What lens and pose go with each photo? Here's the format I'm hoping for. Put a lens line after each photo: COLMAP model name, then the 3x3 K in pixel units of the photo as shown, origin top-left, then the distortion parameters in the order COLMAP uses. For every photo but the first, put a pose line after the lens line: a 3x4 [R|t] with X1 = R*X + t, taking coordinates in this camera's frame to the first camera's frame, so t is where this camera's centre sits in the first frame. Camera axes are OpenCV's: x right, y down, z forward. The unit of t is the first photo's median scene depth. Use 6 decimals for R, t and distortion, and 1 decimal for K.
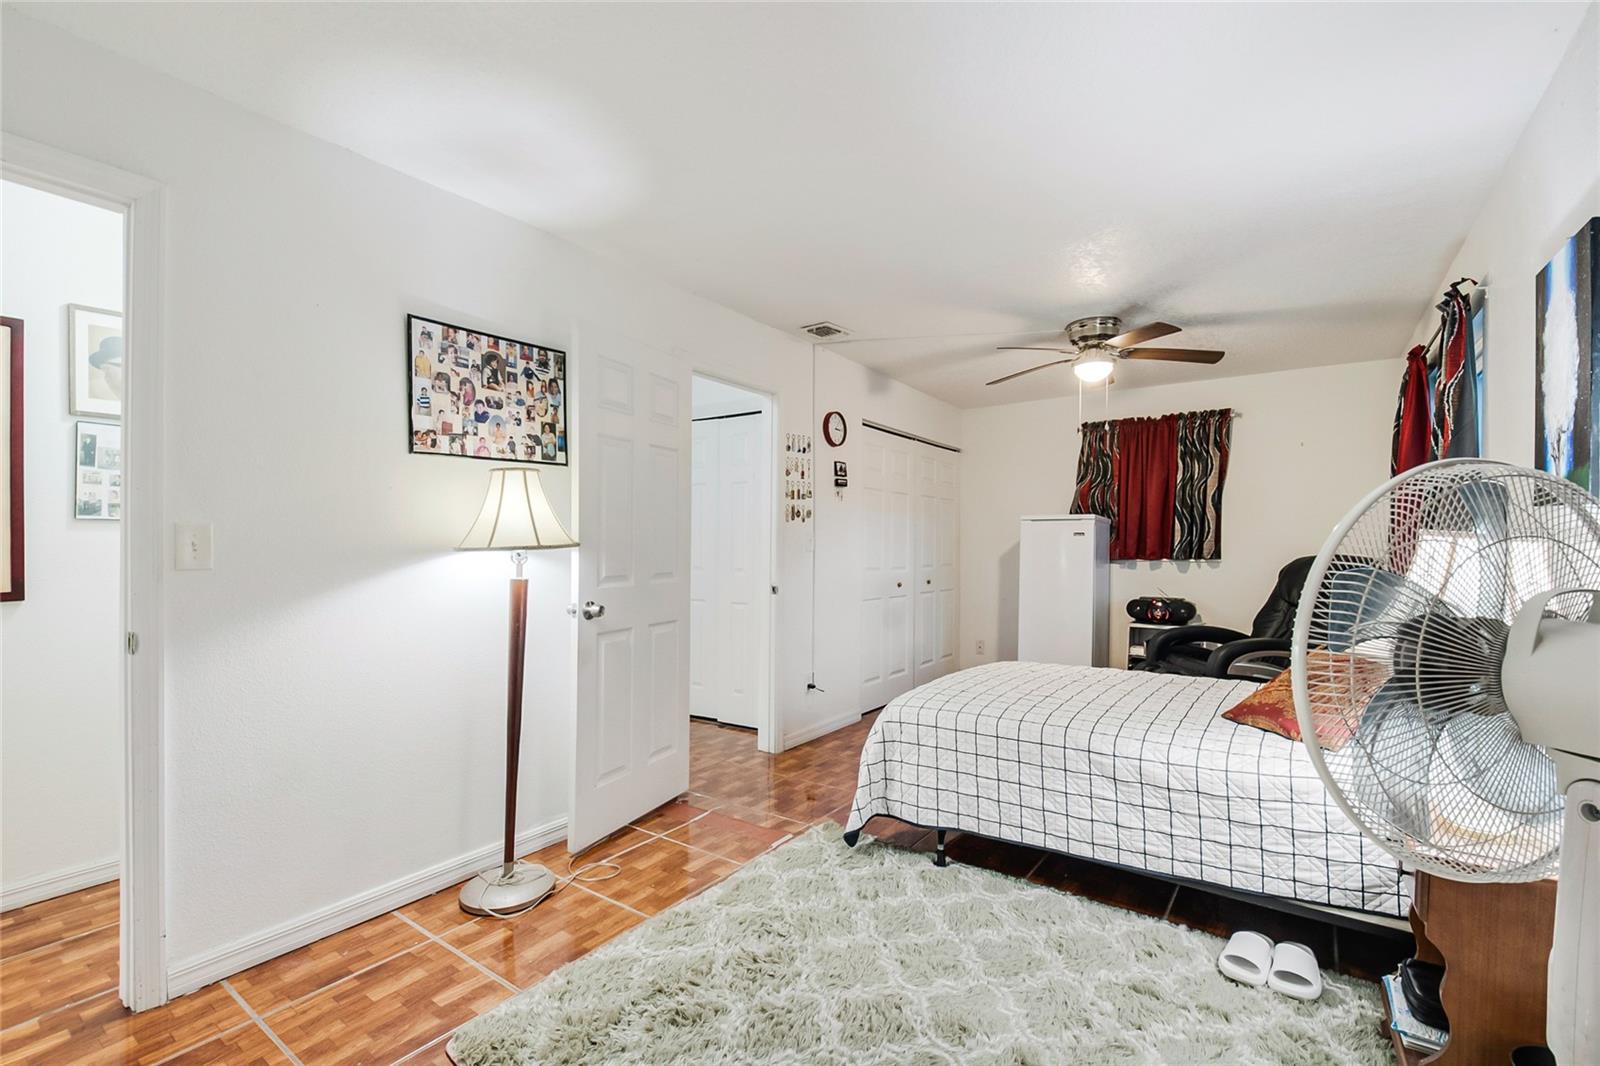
lens RADIAL K [[689.9, 0, 801.6], [0, 689.9, 545.6], [0, 0, 1]] dist [0.000003, -0.009192]
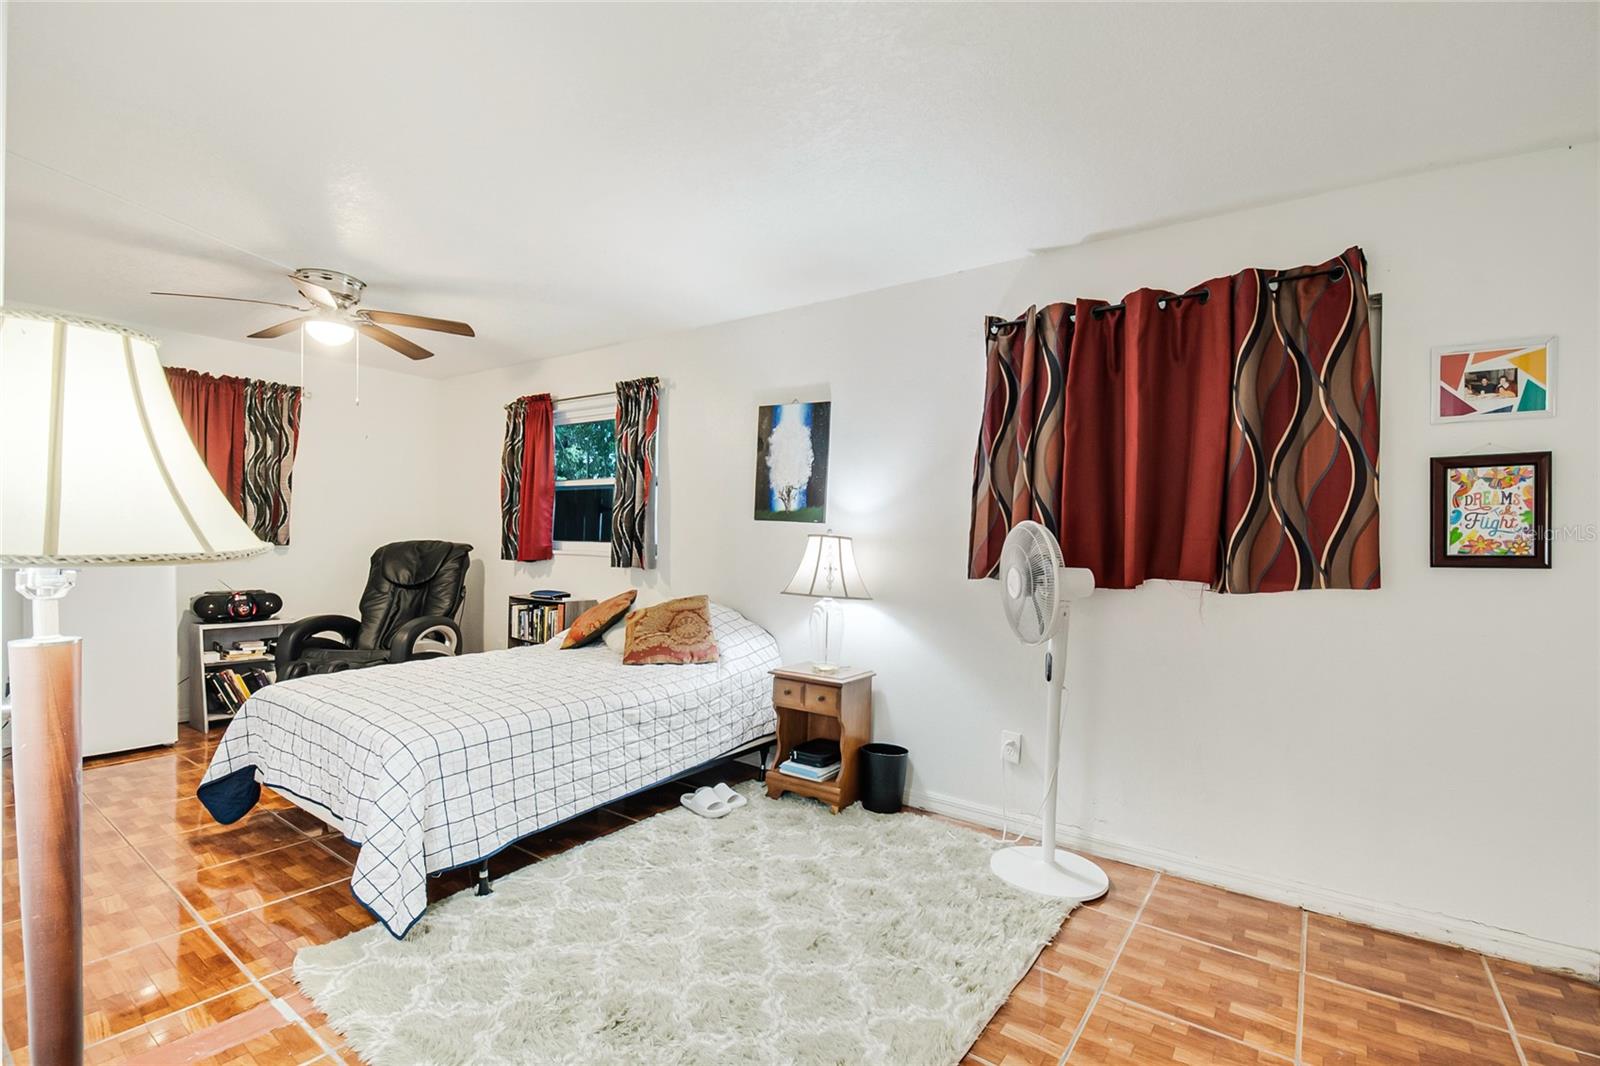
lens RADIAL K [[721.0, 0, 799.4], [0, 721.0, 533.6], [0, 0, 1]] dist [-0.000749, -0.015398]
pose [[0.002933, -0.000665, 0.999995, -0.843739], [-0.016613, 0.999862, 0.000714, -0.016562], [-0.999858, -0.016615, 0.002921, 0.682942]]
